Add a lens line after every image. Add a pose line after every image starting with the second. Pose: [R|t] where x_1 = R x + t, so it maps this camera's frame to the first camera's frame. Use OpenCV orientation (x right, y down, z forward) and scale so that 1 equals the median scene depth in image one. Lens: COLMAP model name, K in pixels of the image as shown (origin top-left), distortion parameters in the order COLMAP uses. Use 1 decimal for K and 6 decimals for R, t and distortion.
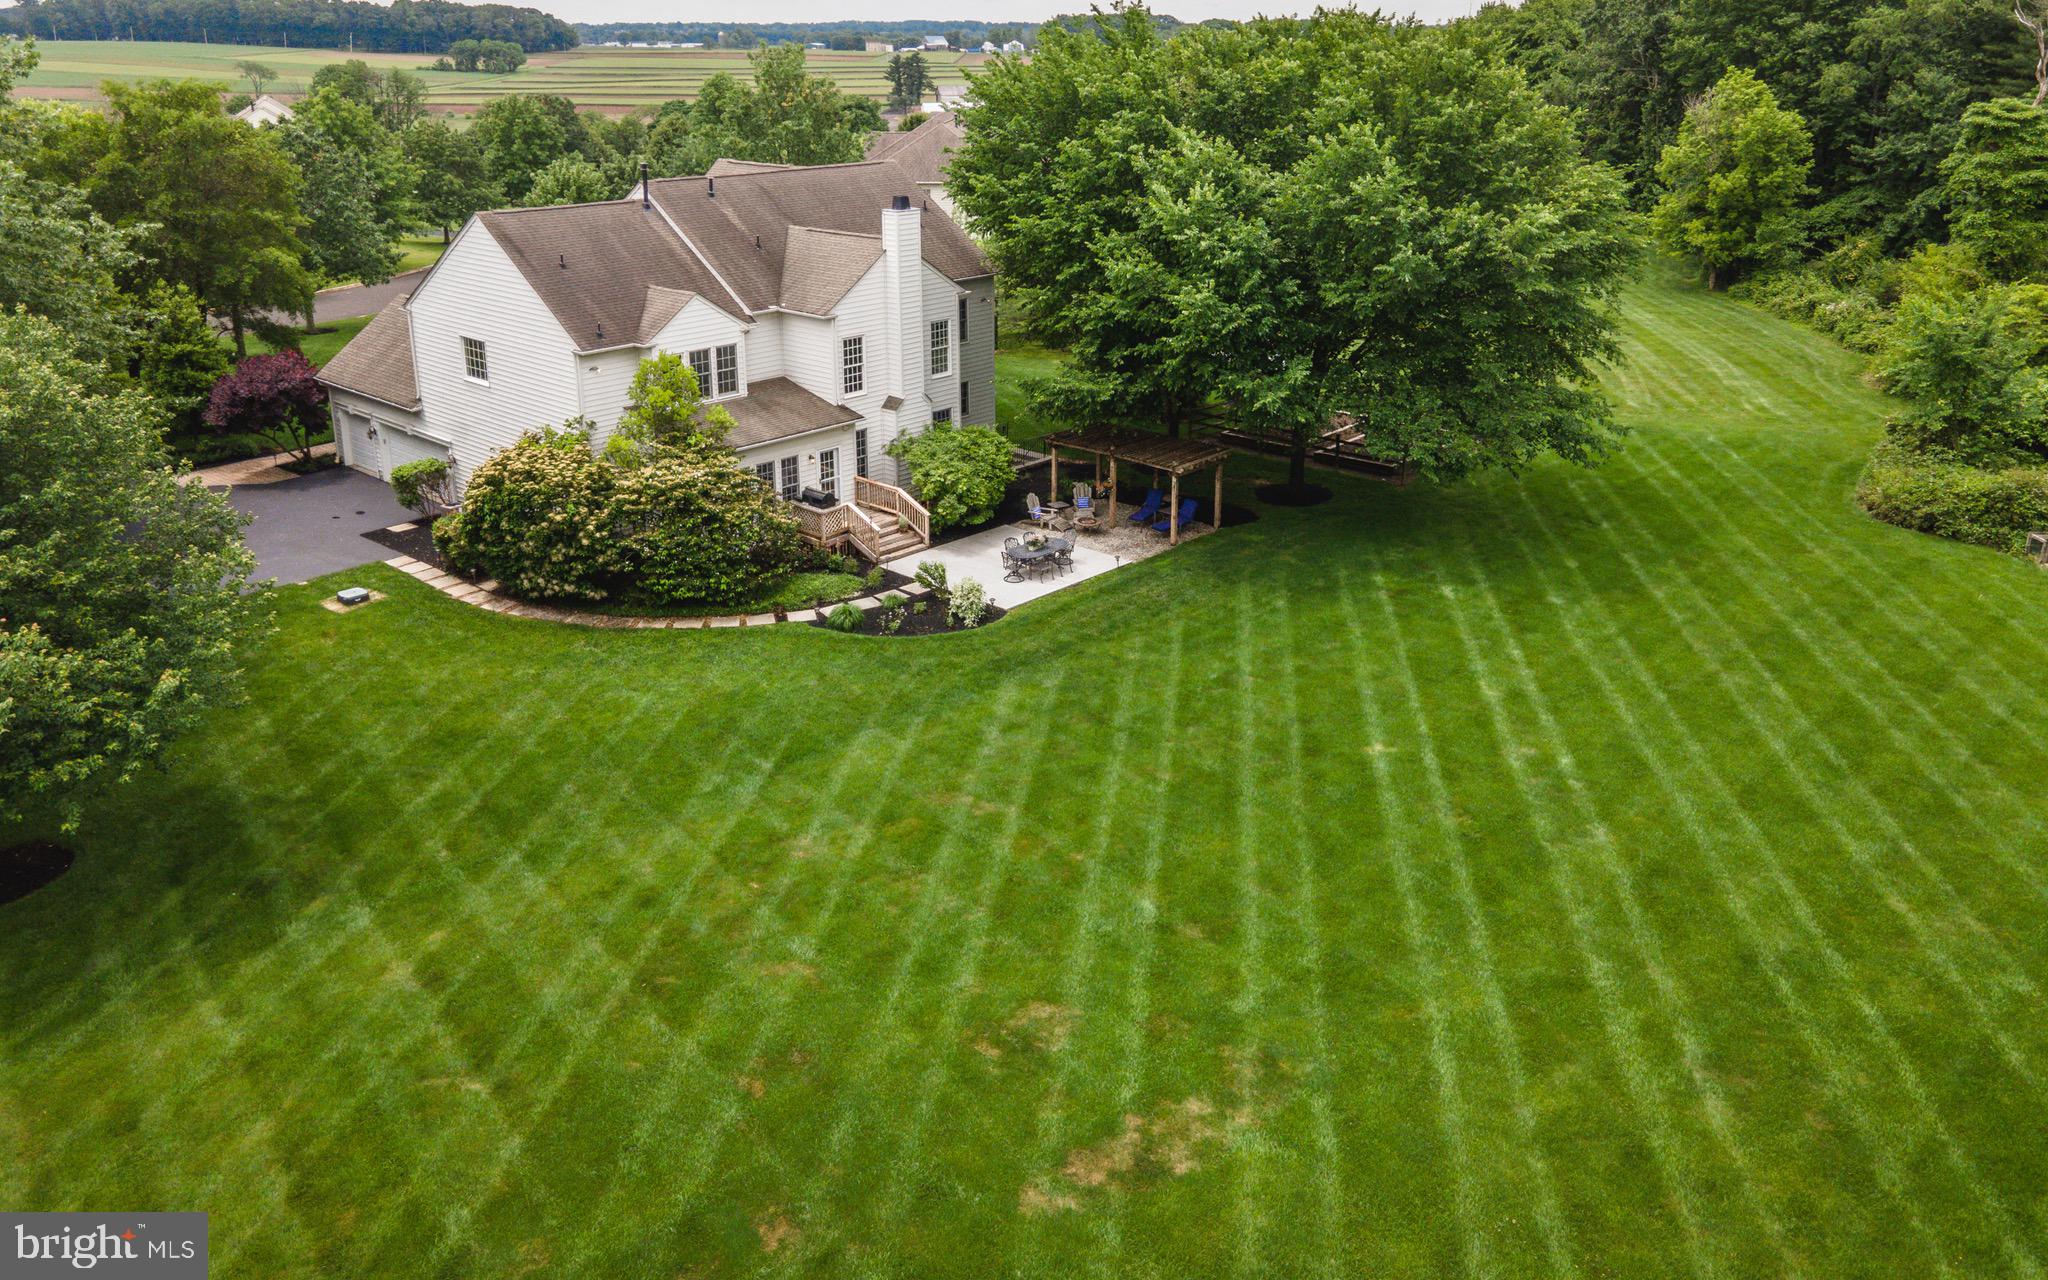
lens RADIAL K [[1492.1, 0, 1049.7], [0, 1492.1, 521.4], [0, 0, 1]] dist [0.045924, 0.003458]
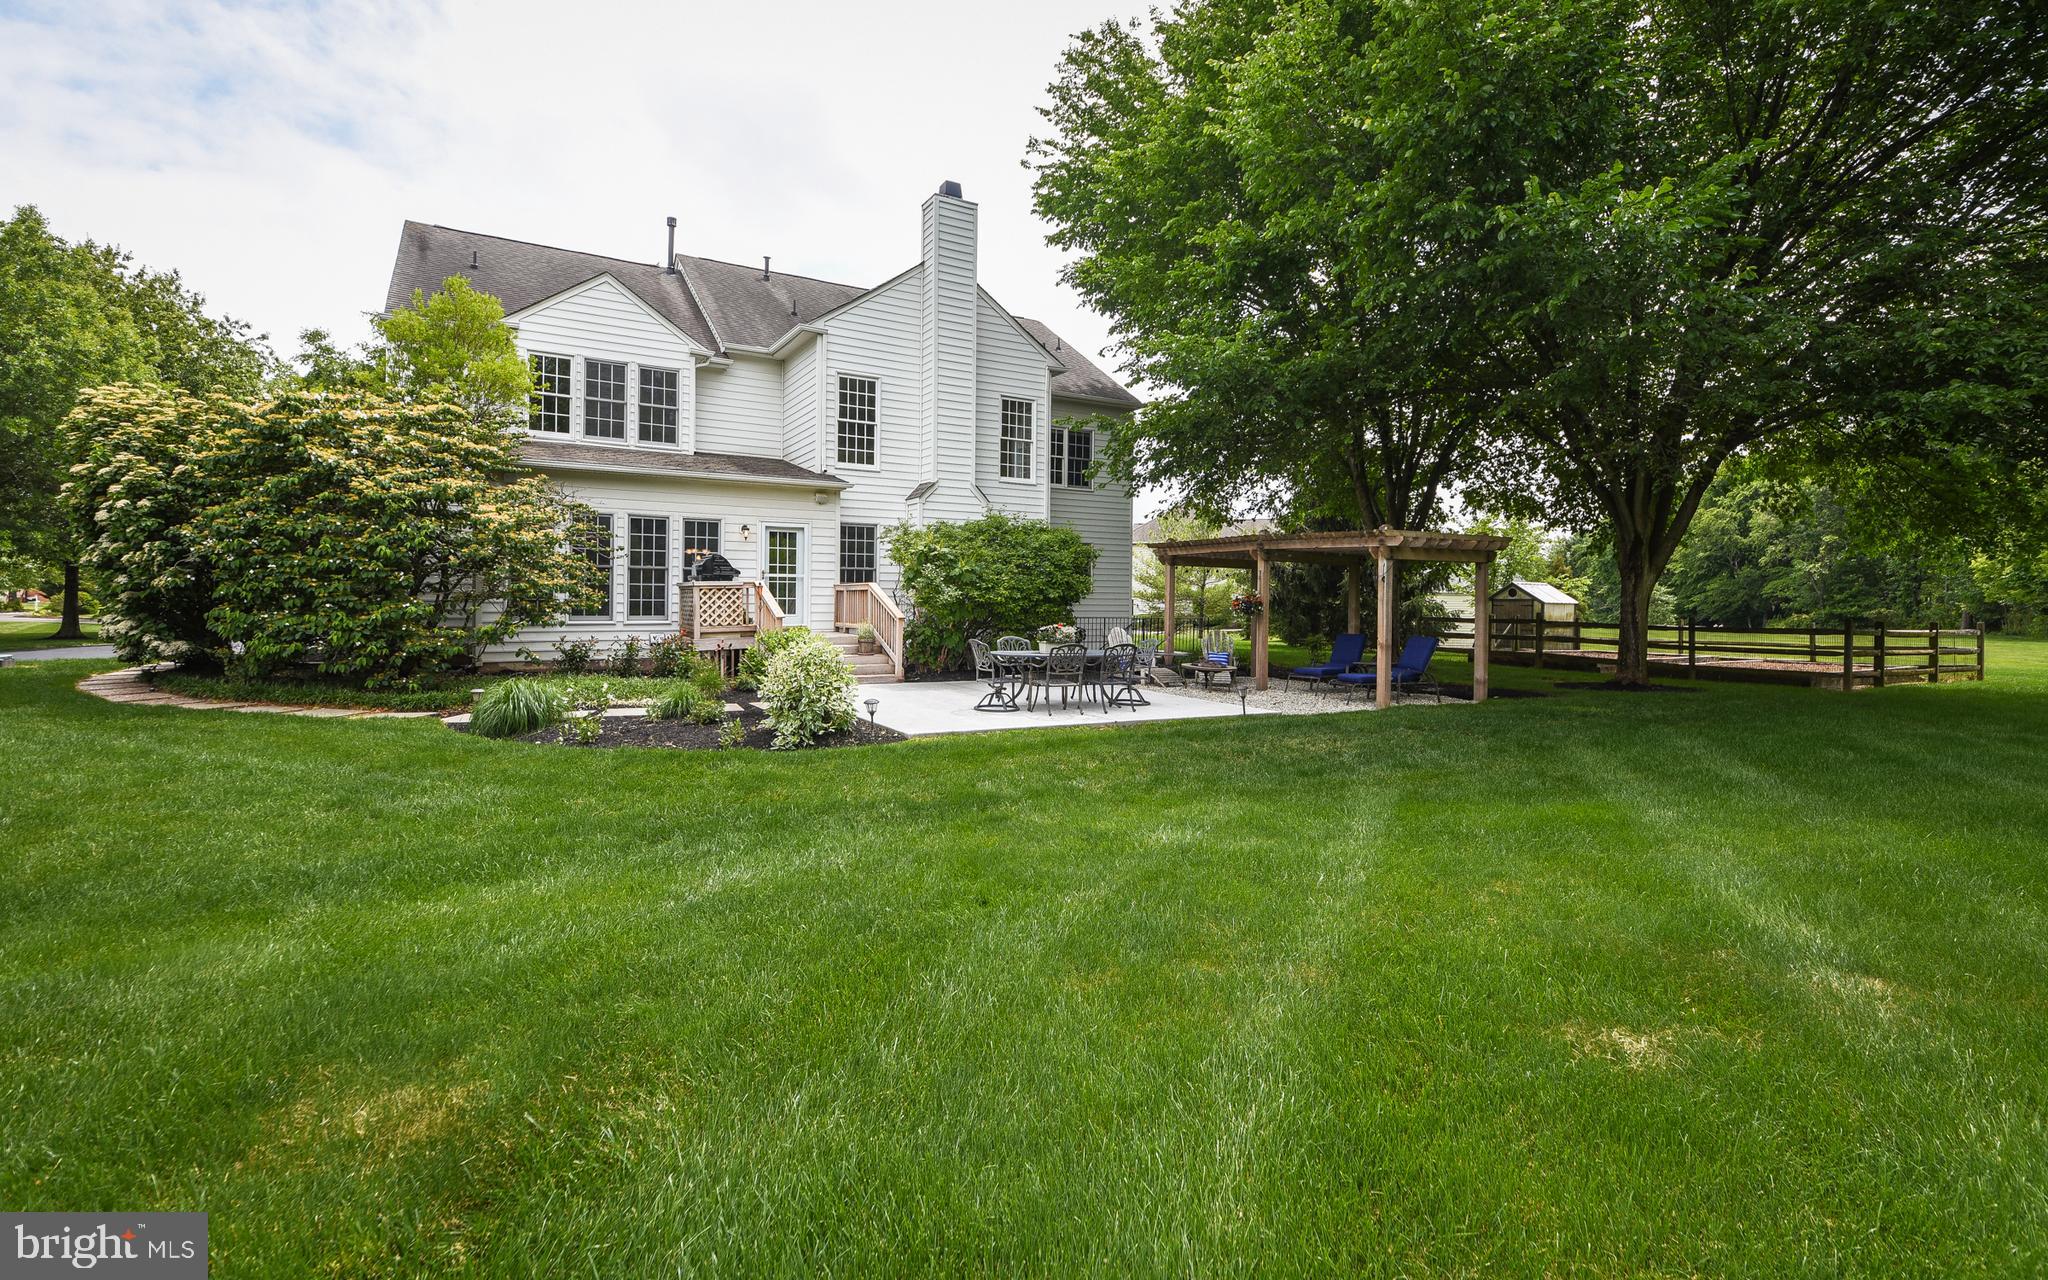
lens RADIAL K [[913.9, 0, 1035.4], [0, 913.9, 609.4], [0, 0, 1]] dist [-0.000195, -0.017419]
pose [[0.957213, 0.014343, -0.289028, 0.062606], [-0.098792, 0.954964, -0.279793, 0.082206], [0.271999, 0.296375, 0.915521, 0.714560]]
